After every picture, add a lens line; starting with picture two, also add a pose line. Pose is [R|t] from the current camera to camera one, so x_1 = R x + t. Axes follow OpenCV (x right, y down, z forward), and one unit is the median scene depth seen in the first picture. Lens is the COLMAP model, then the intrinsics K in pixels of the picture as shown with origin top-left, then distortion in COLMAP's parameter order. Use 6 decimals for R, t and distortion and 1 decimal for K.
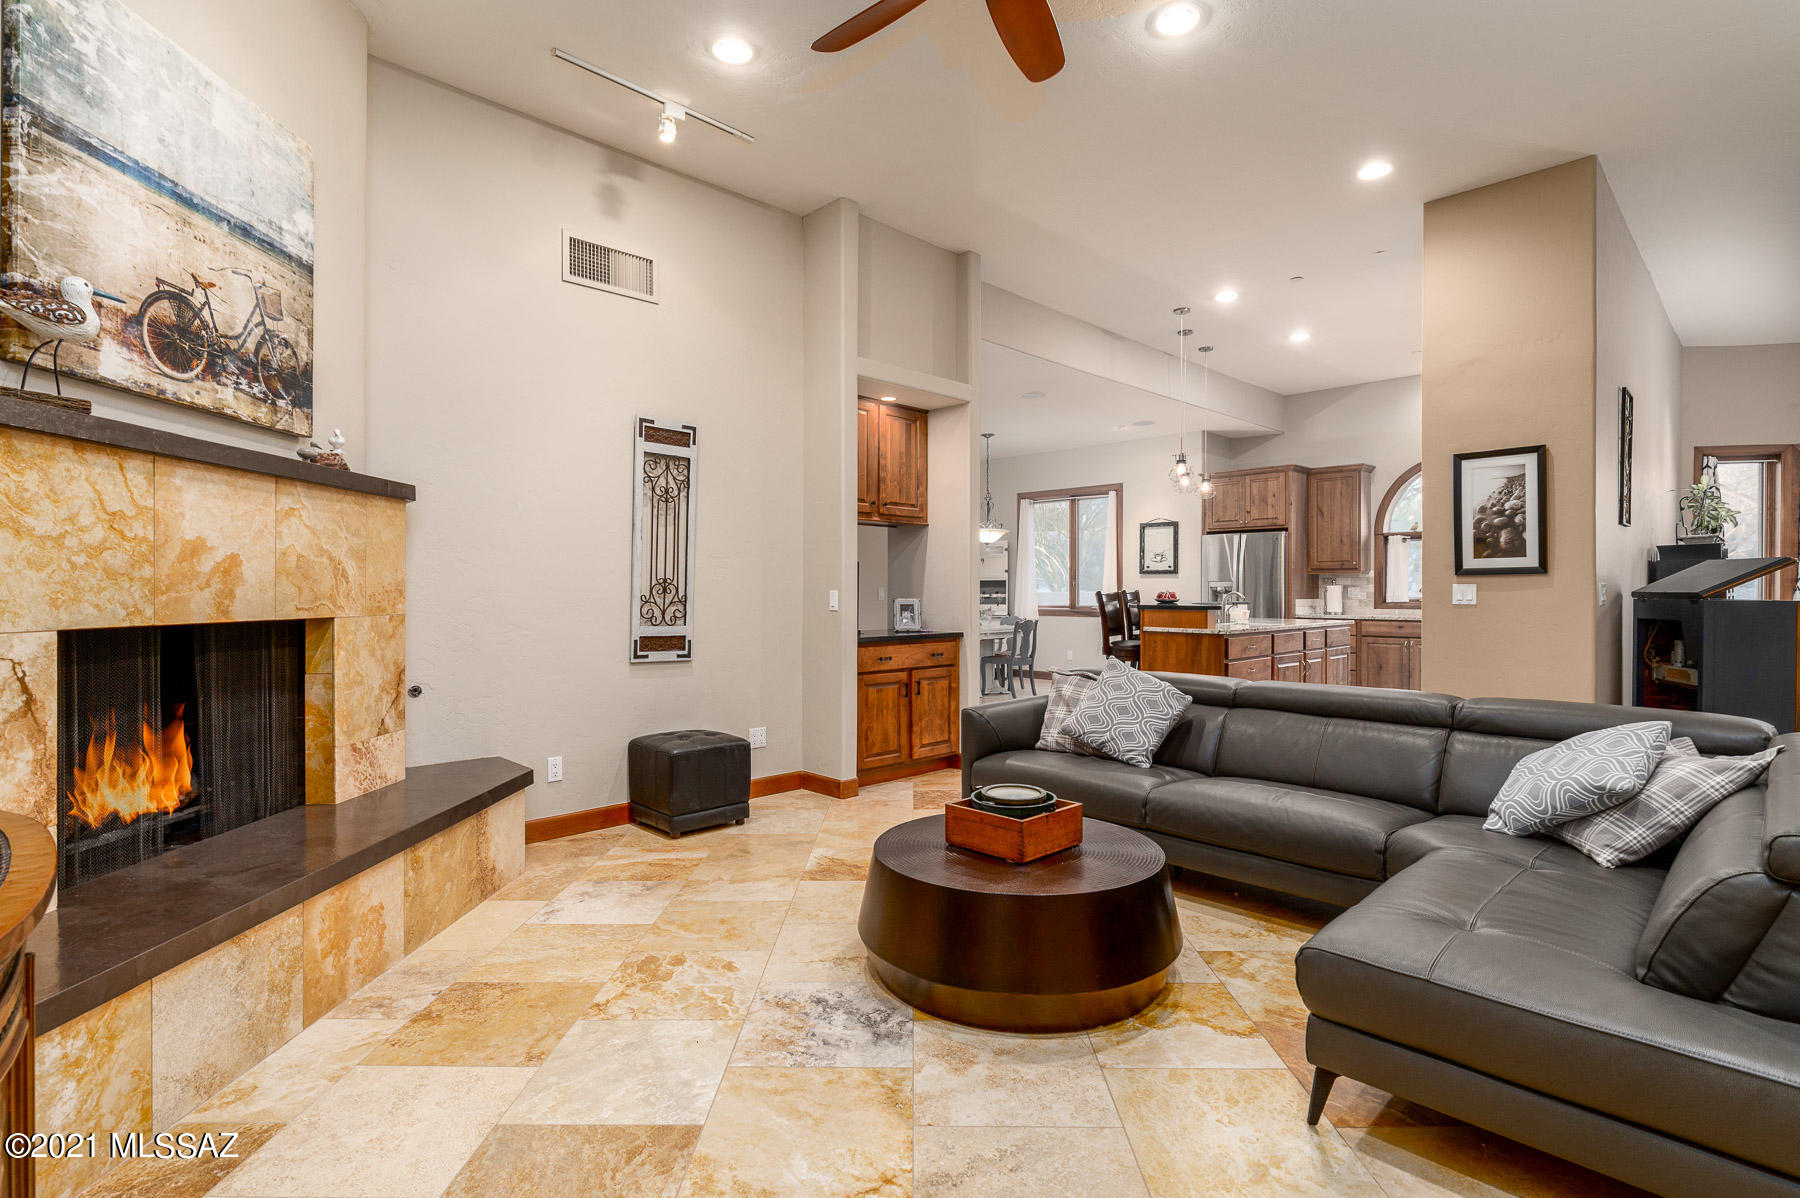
lens RADIAL K [[861.9, 0, 904.8], [0, 861.9, 593.3], [0, 0, 1]] dist [0.000650, -0.000168]
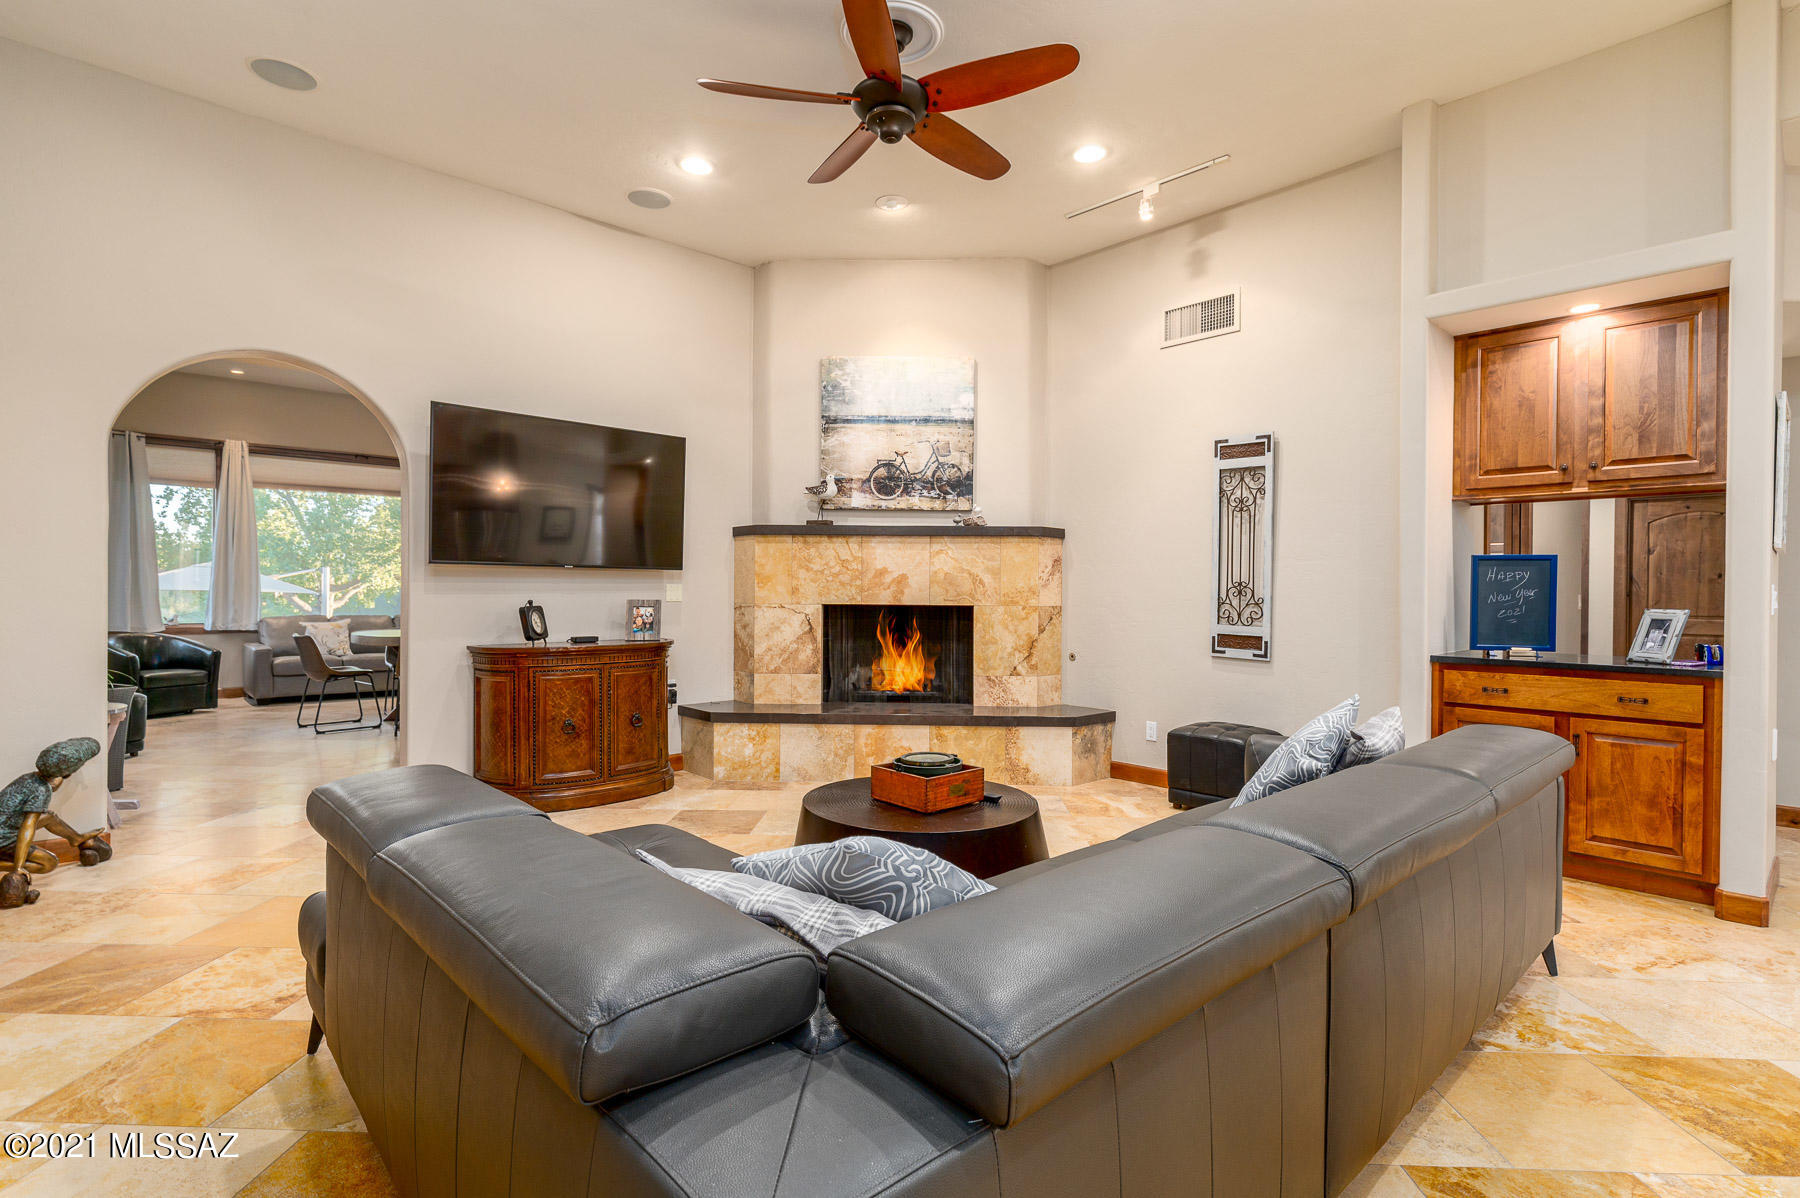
lens RADIAL K [[861.9, 0, 904.8], [0, 861.9, 593.3], [0, 0, 1]] dist [0.000650, -0.000168]
pose [[-0.018800, 0.003759, -0.999816, 1.306222], [-0.010580, 0.999936, 0.003959, -0.004489], [0.999767, 0.010652, -0.018759, 0.962207]]
